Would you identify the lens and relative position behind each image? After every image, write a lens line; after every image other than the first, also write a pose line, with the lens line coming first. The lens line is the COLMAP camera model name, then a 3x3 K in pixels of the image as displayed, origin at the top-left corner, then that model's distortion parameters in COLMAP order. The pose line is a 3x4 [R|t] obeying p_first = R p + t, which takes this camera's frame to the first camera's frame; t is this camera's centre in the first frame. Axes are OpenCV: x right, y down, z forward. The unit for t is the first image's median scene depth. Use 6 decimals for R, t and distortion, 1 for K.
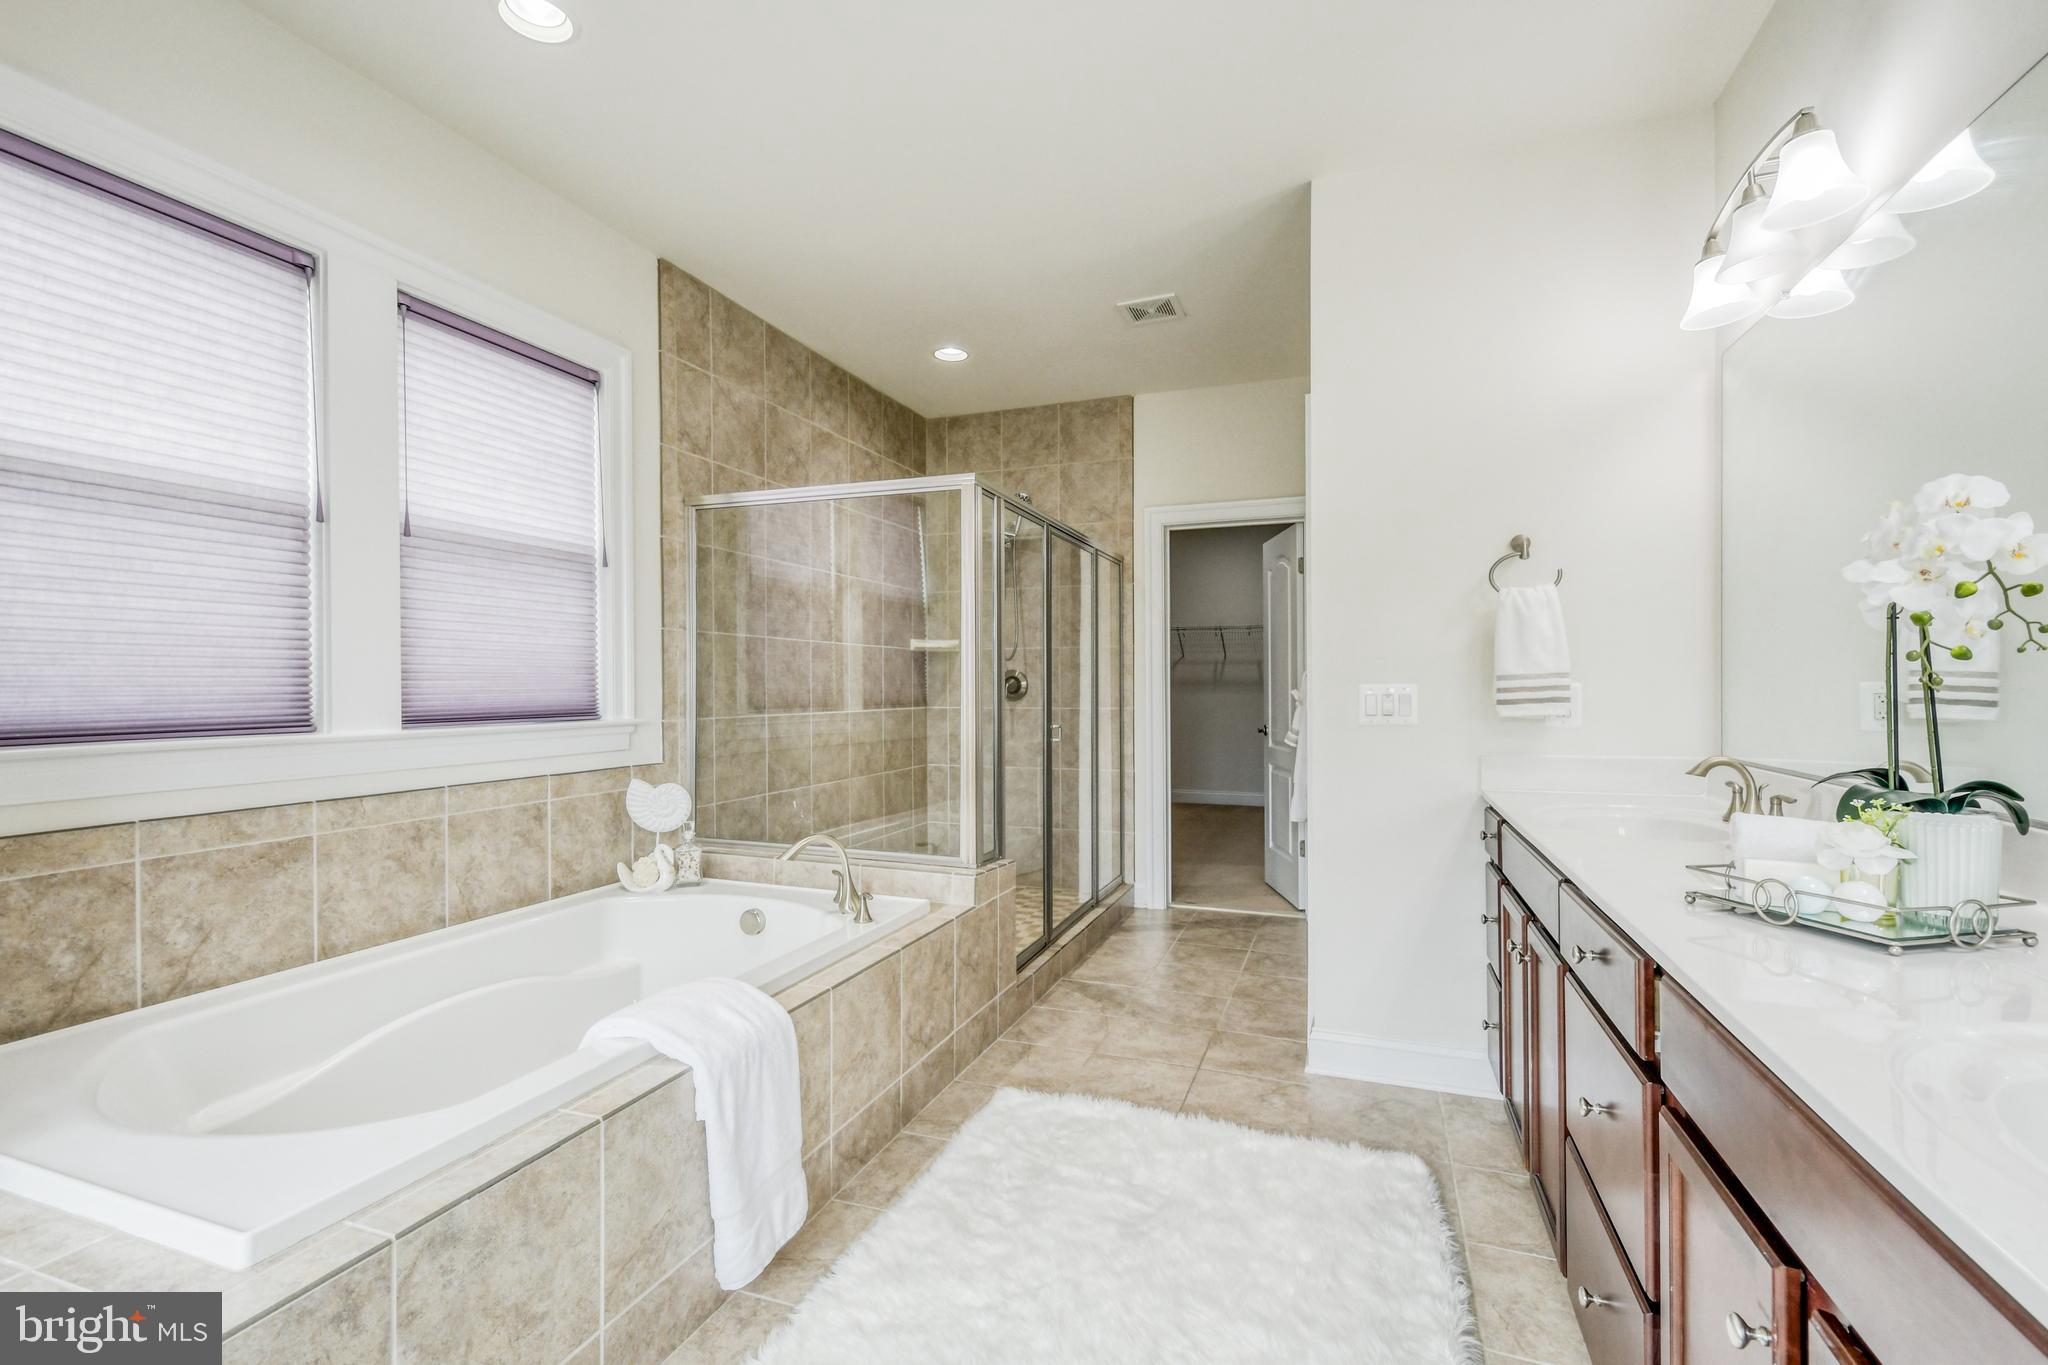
lens RADIAL K [[909.3, 0, 1144.9], [0, 909.3, 683.1], [0, 0, 1]] dist [0.003092, -0.003578]
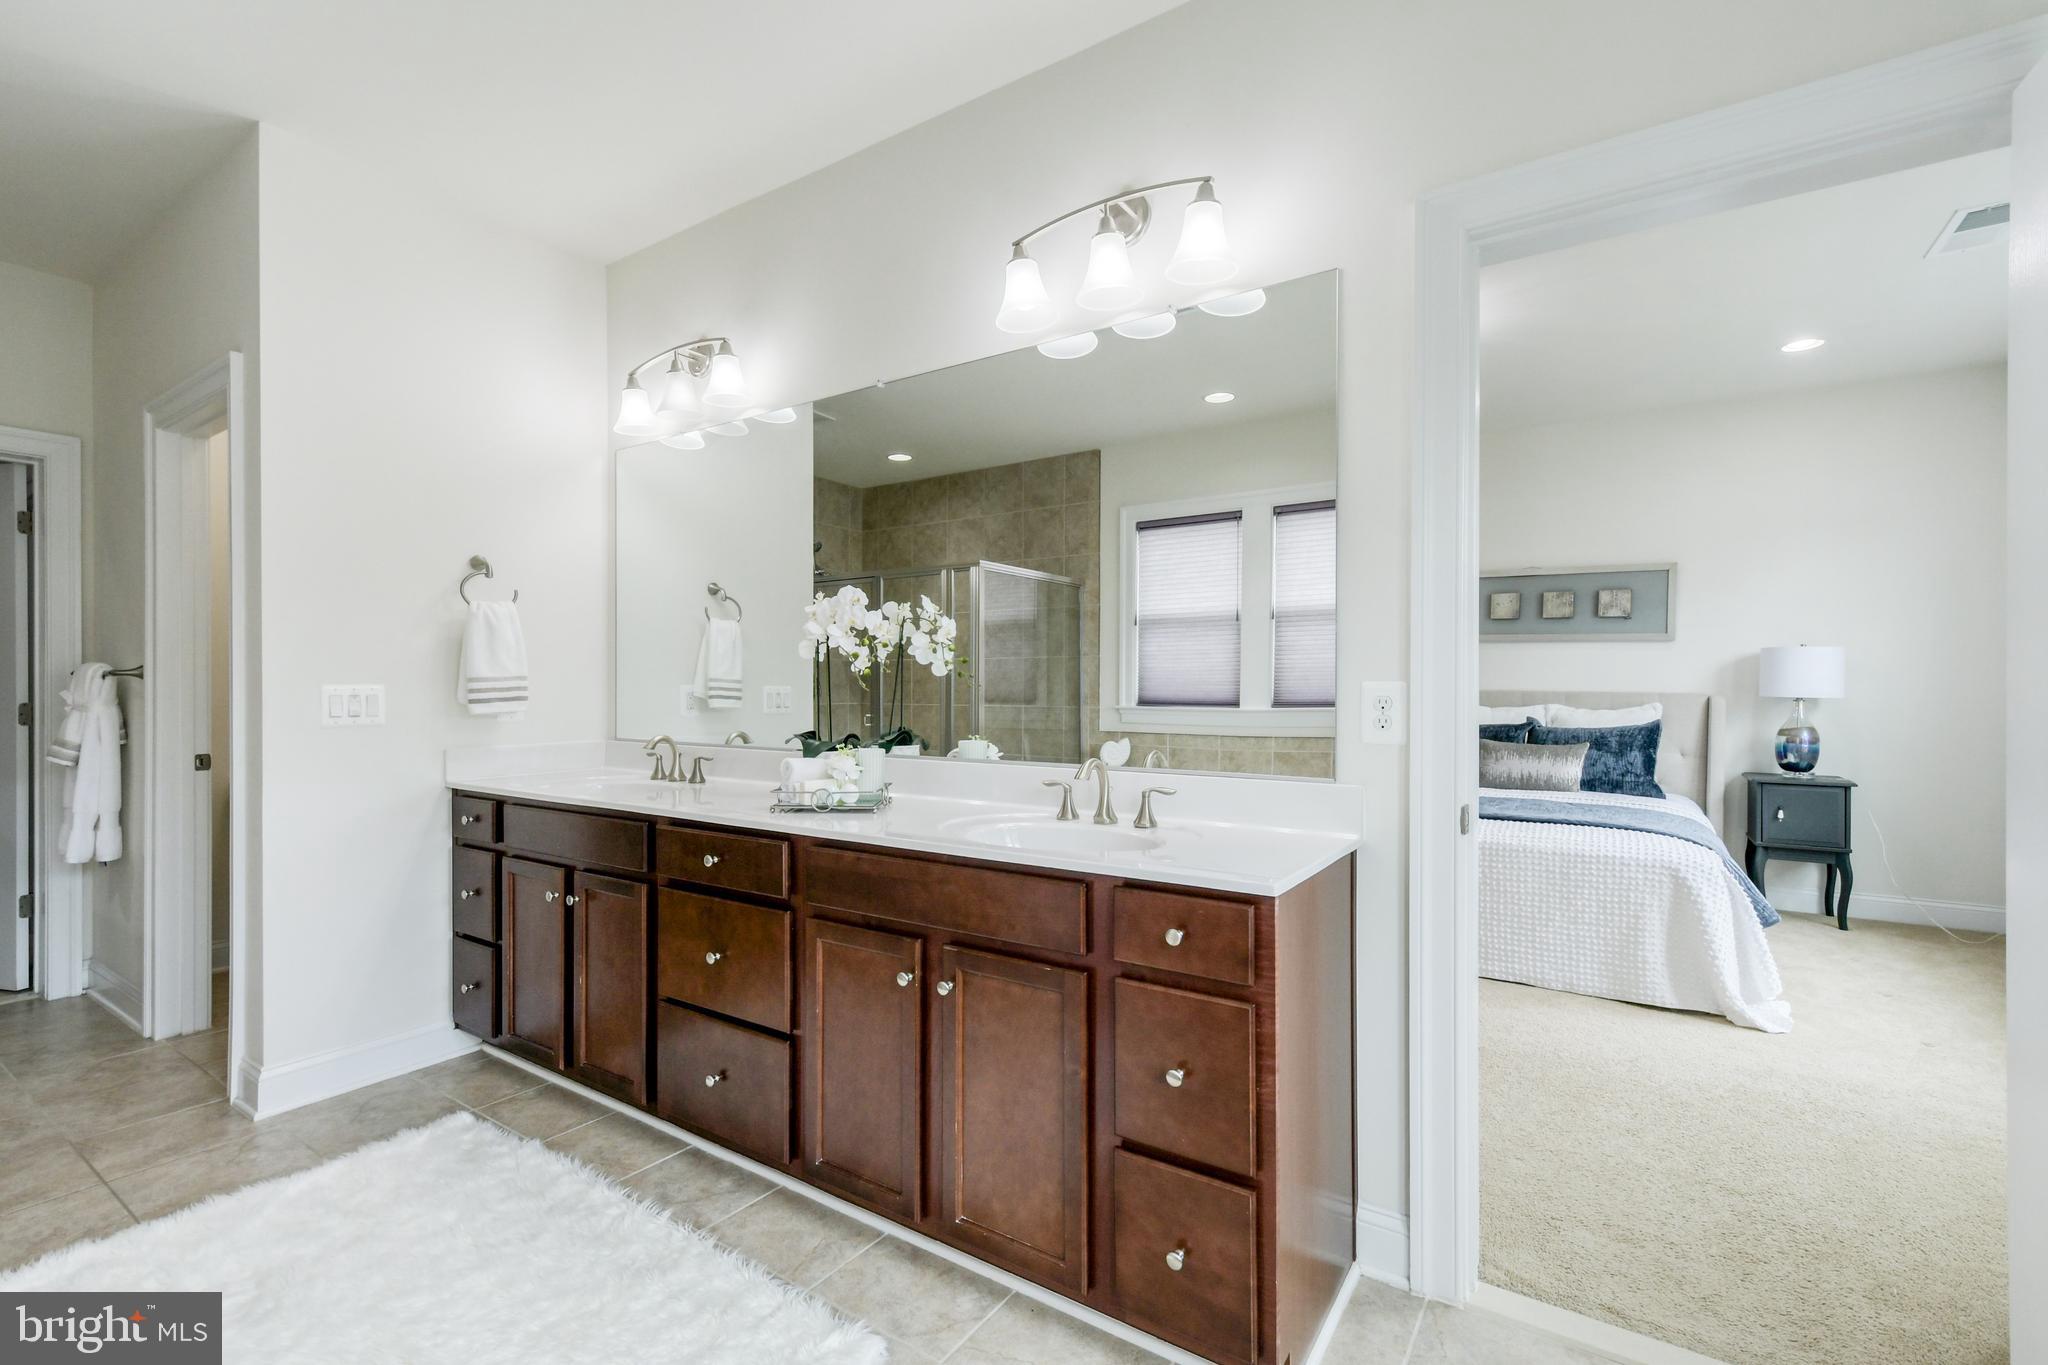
lens RADIAL K [[909.3, 0, 1001.7], [0, 909.3, 684.3], [0, 0, 1]] dist [0.003092, -0.003578]
pose [[0.239490, 0.004444, 0.970889, -0.550689], [-0.006725, 0.999973, -0.002918, -0.001217], [-0.970876, -0.005831, 0.239513, 0.087654]]
